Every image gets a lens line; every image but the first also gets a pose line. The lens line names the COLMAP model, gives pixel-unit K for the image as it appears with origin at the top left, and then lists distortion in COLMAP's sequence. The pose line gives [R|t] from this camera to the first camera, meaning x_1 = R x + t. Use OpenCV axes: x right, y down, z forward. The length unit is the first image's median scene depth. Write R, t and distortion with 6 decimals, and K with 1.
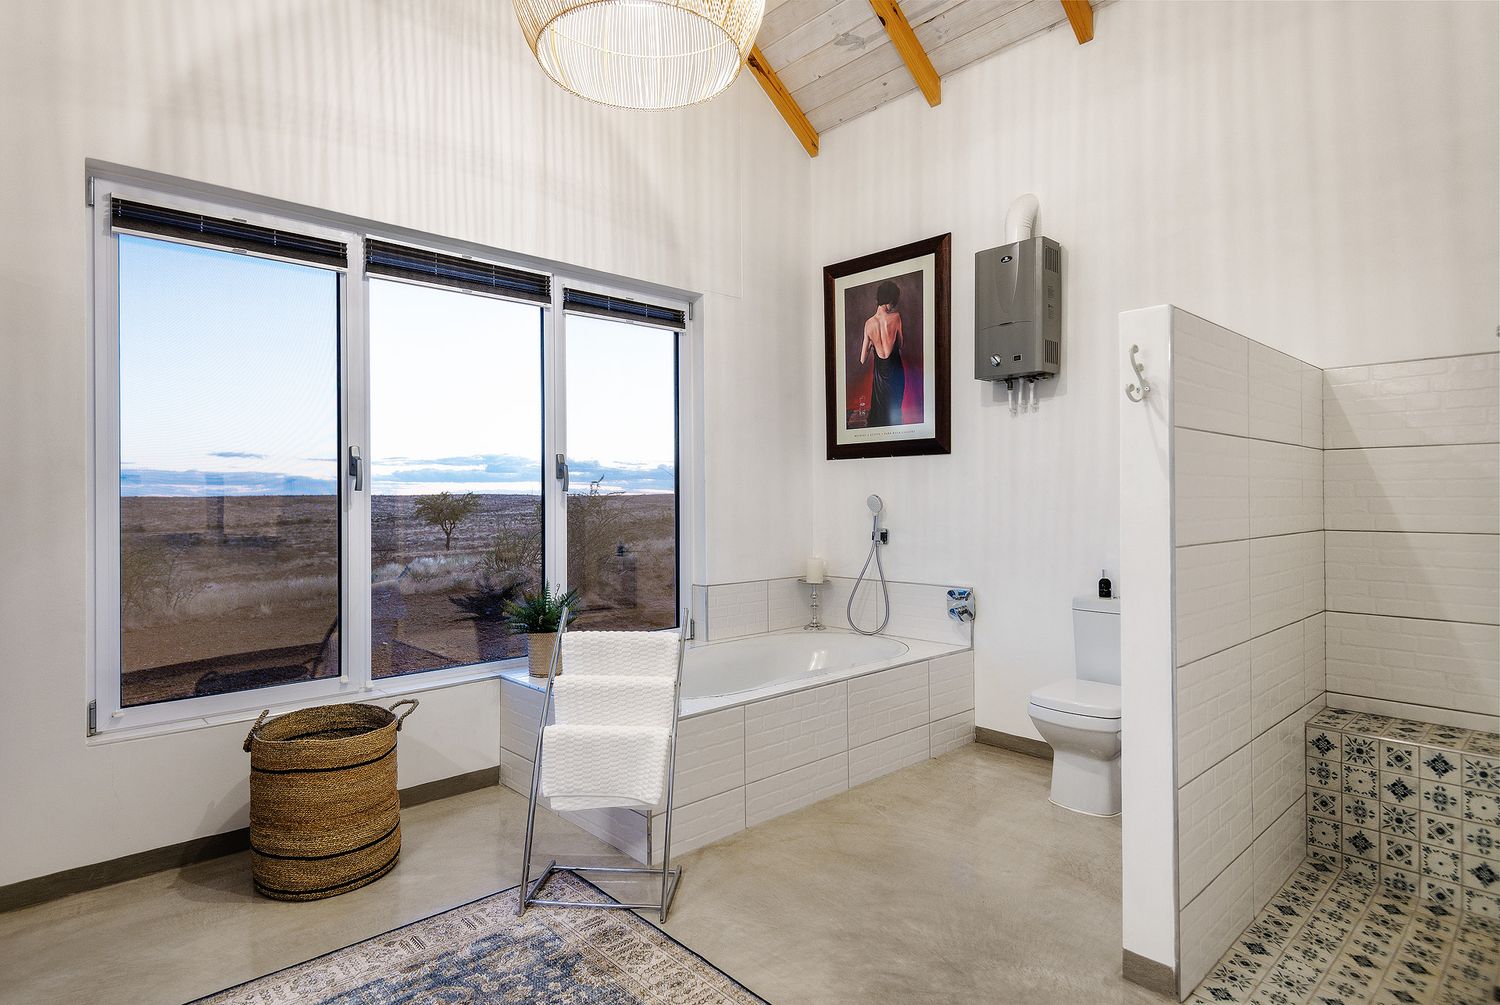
lens RADIAL K [[823.2, 0, 750.4], [0, 823.2, 501.1], [0, 0, 1]] dist [-0.005401, -0.000373]
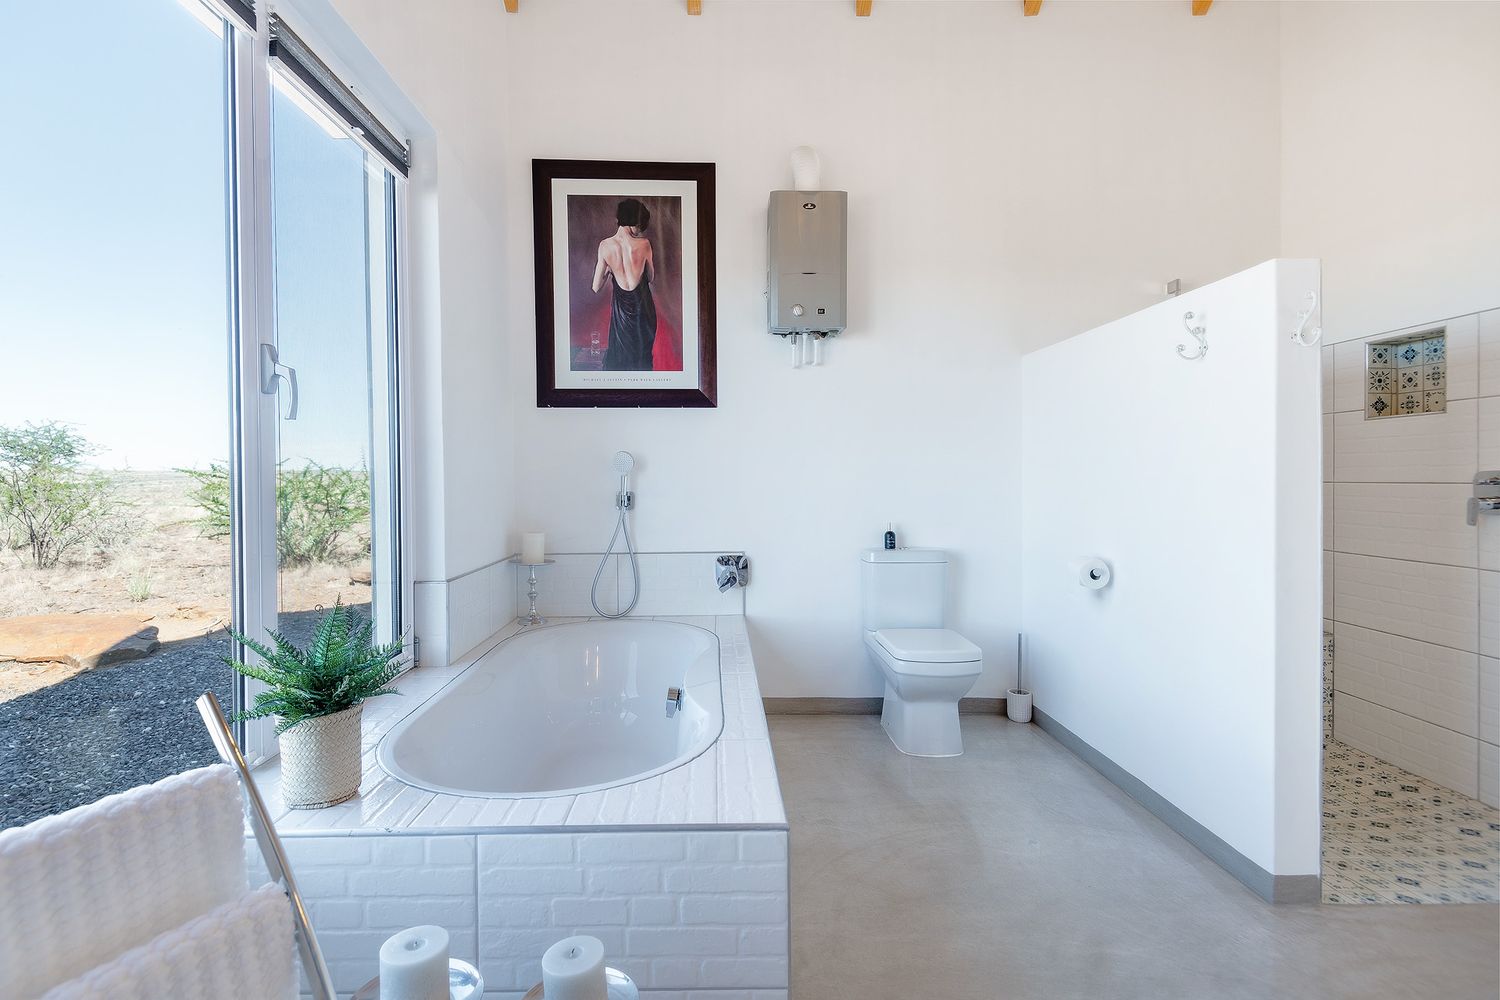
lens RADIAL K [[695.0, 0, 746.4], [0, 695.0, 493.4], [0, 0, 1]] dist [-0.000040, -0.000579]
pose [[0.658986, -0.018040, 0.751939, -0.298346], [0.001394, 0.999740, 0.022763, 0.019185], [-0.752154, -0.013953, 0.658840, 0.436593]]
